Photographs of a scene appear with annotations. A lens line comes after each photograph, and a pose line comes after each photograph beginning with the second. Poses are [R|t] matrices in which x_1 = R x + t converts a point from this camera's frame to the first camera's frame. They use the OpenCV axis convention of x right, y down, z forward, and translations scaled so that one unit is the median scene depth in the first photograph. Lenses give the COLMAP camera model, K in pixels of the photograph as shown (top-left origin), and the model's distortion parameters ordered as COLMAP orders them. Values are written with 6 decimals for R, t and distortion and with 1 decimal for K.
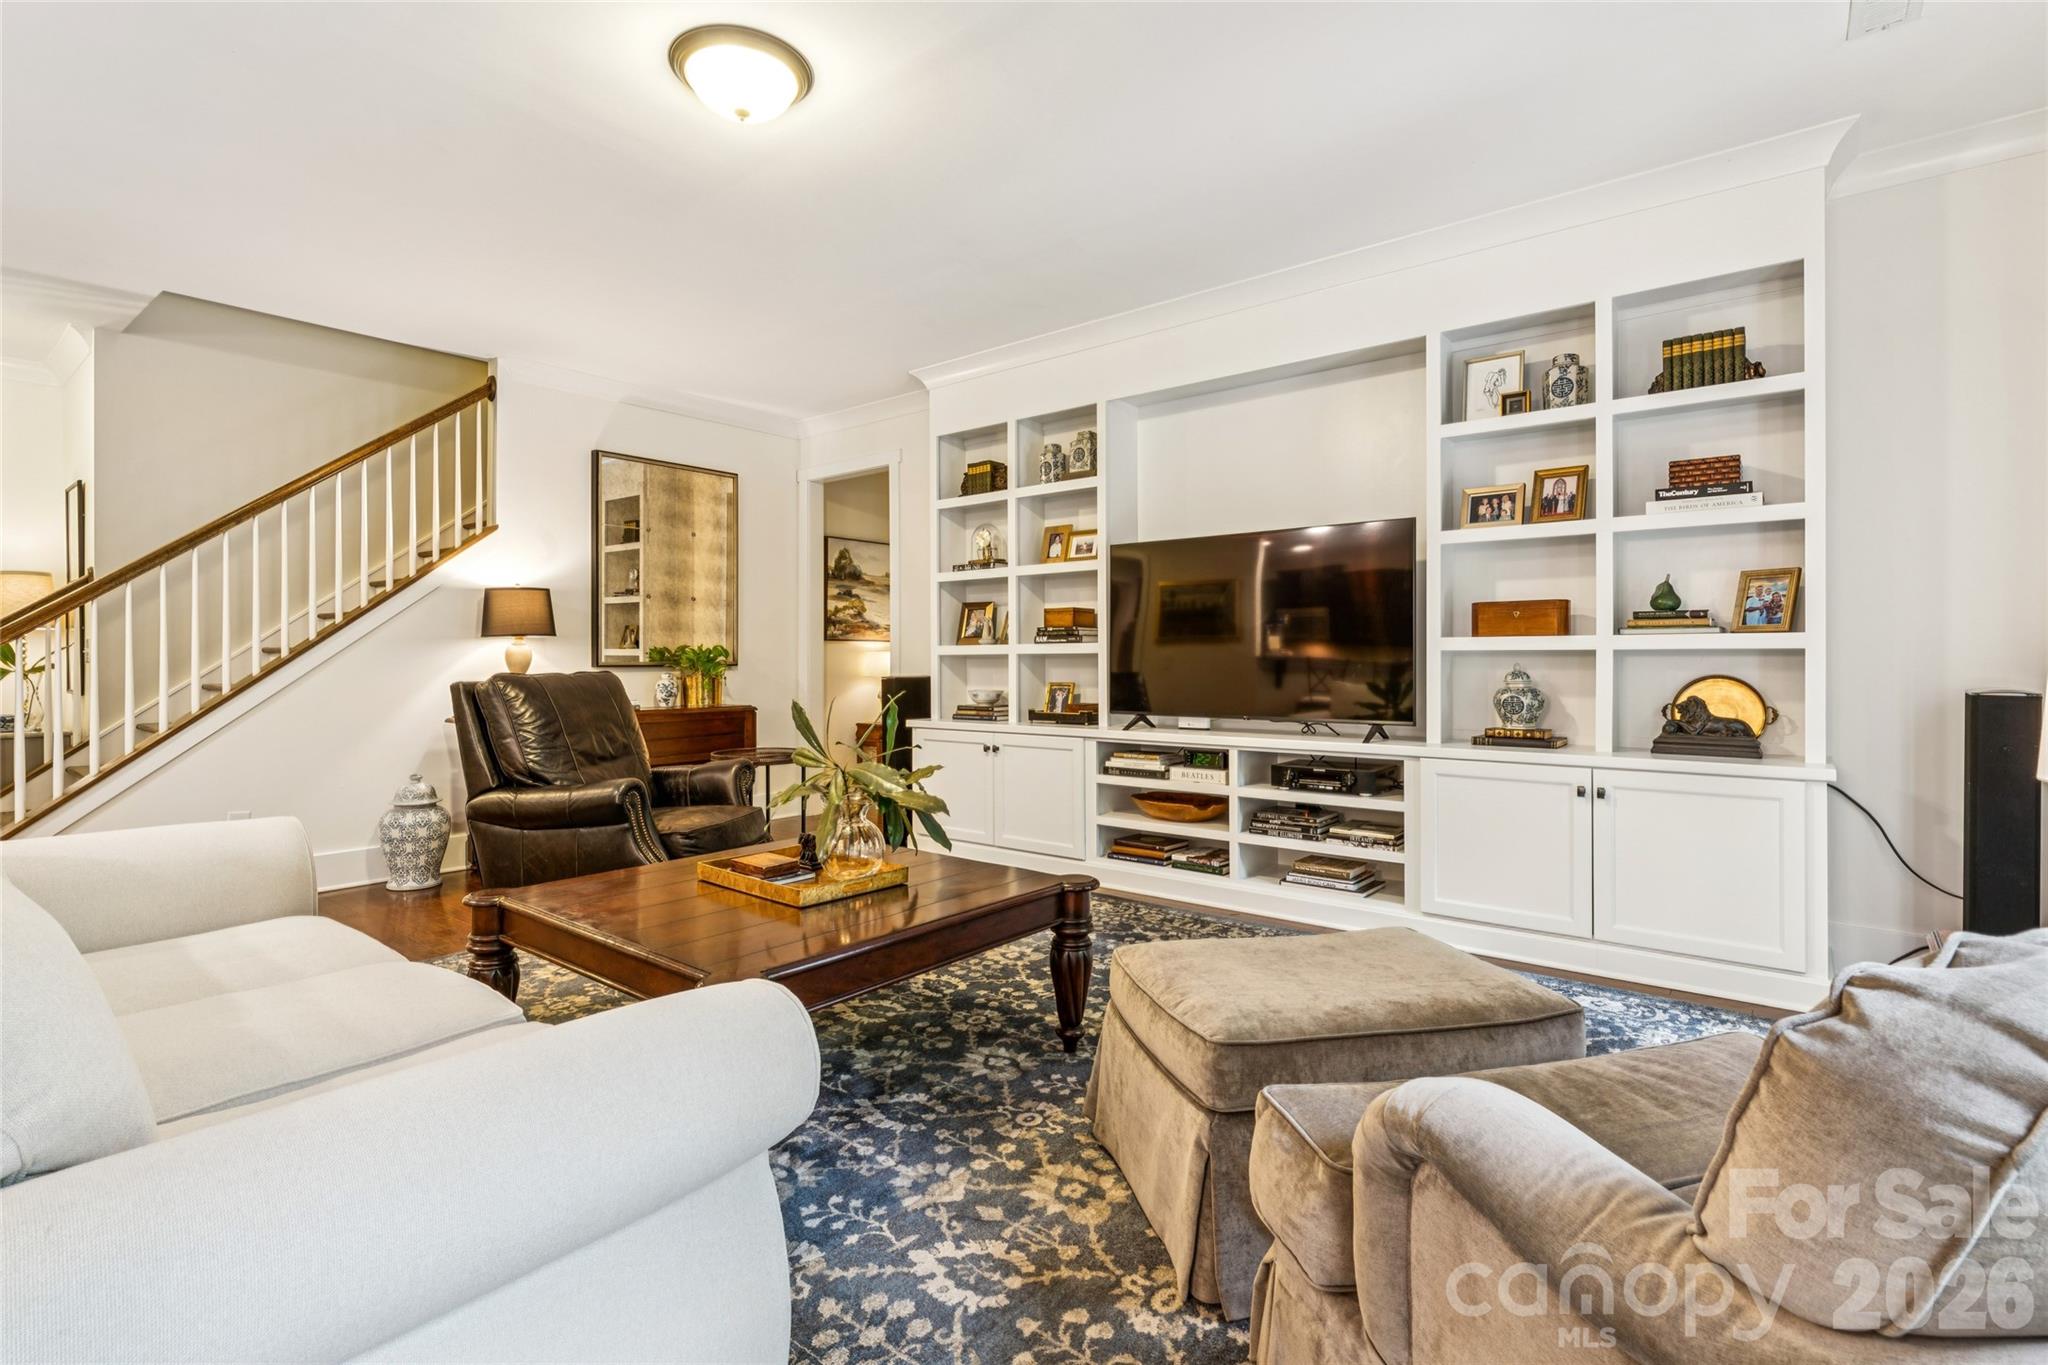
lens RADIAL K [[956.2, 0, 1015.7], [0, 956.2, 662.8], [0, 0, 1]] dist [-0.001331, -0.000228]
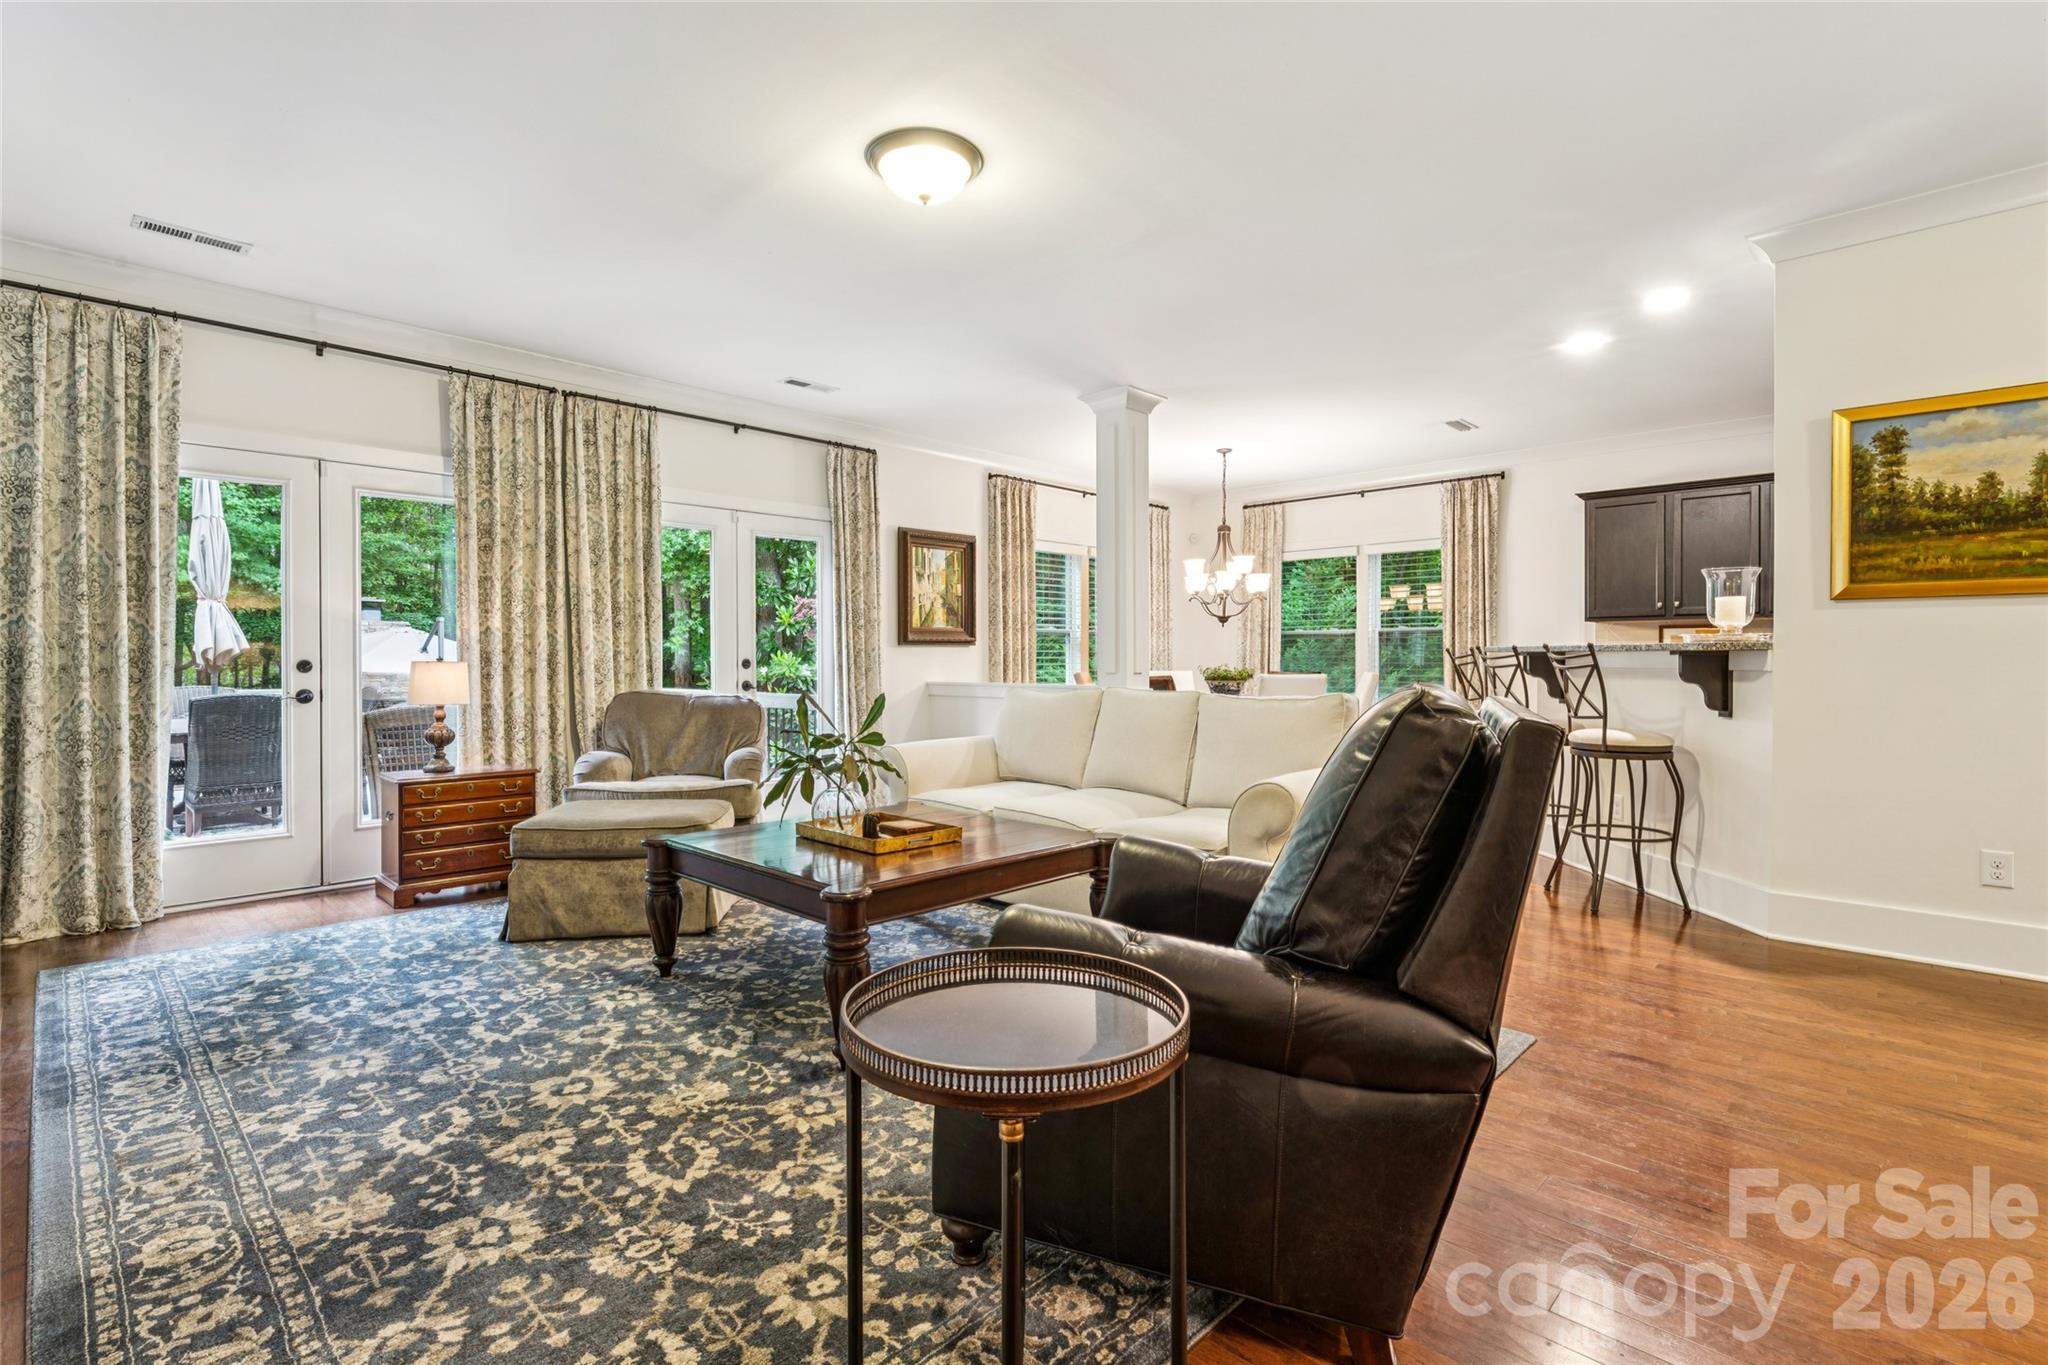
lens RADIAL K [[956.2, 0, 1034.1], [0, 956.2, 663.3], [0, 0, 1]] dist [-0.001331, -0.000228]
pose [[-0.997191, -0.000510, 0.074893, -0.363970], [0.000540, 0.999902, 0.013996, -0.013742], [-0.074893, 0.013997, -0.997093, 1.554294]]
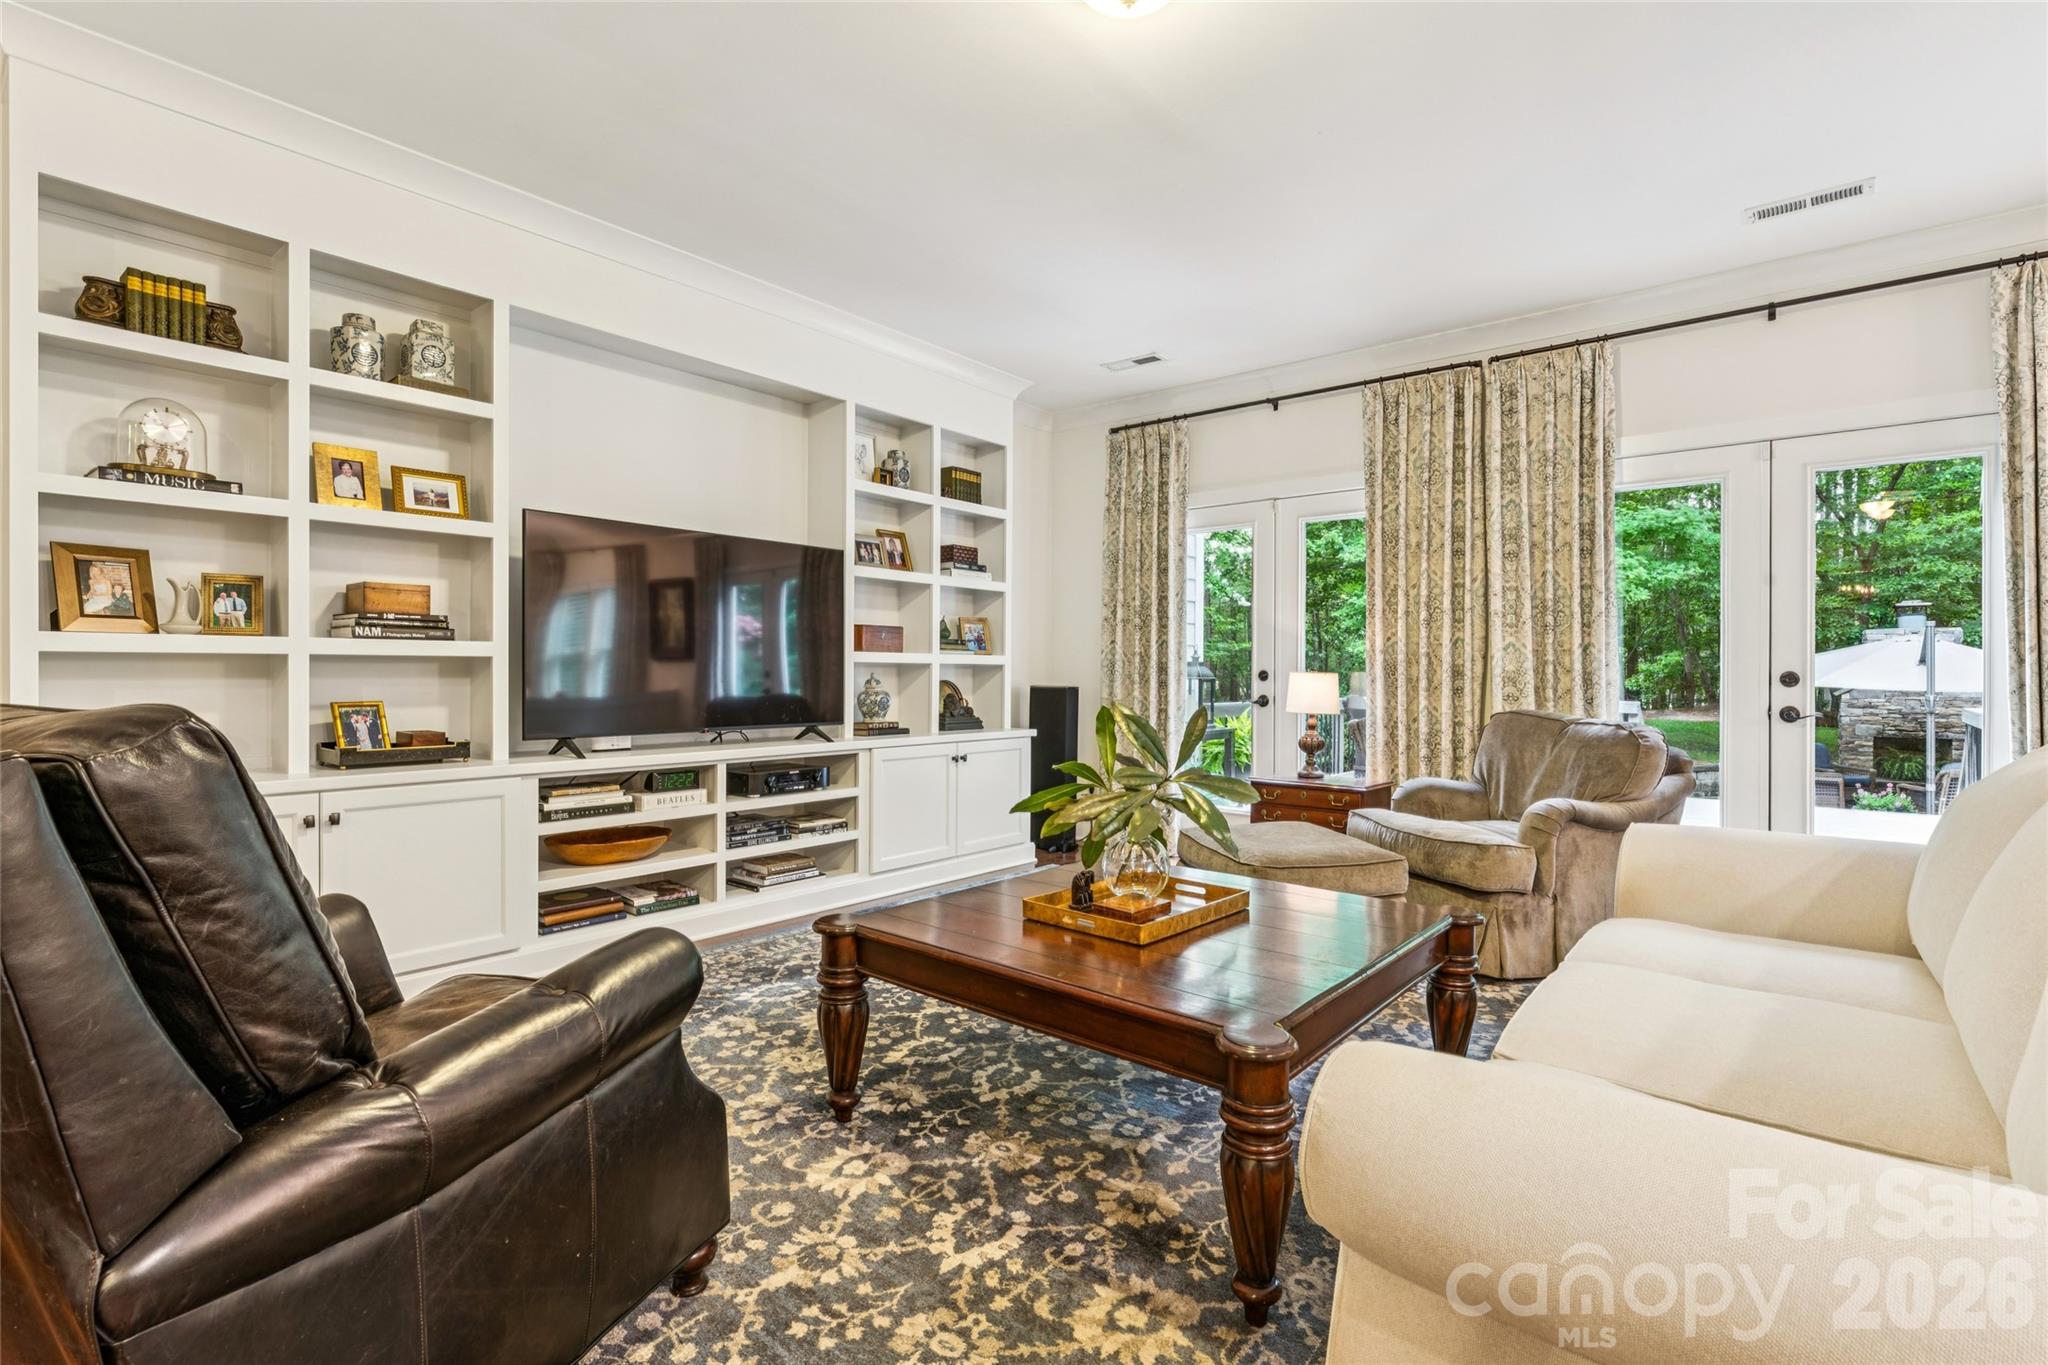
lens RADIAL K [[956.2, 0, 1033.3], [0, 956.2, 679.9], [0, 0, 1]] dist [-0.001331, -0.000228]
pose [[0.004568, -0.004685, 0.999979, -0.783327], [-0.000571, 0.999989, 0.004688, 0.004504], [-0.999989, -0.000592, 0.004565, 0.763242]]
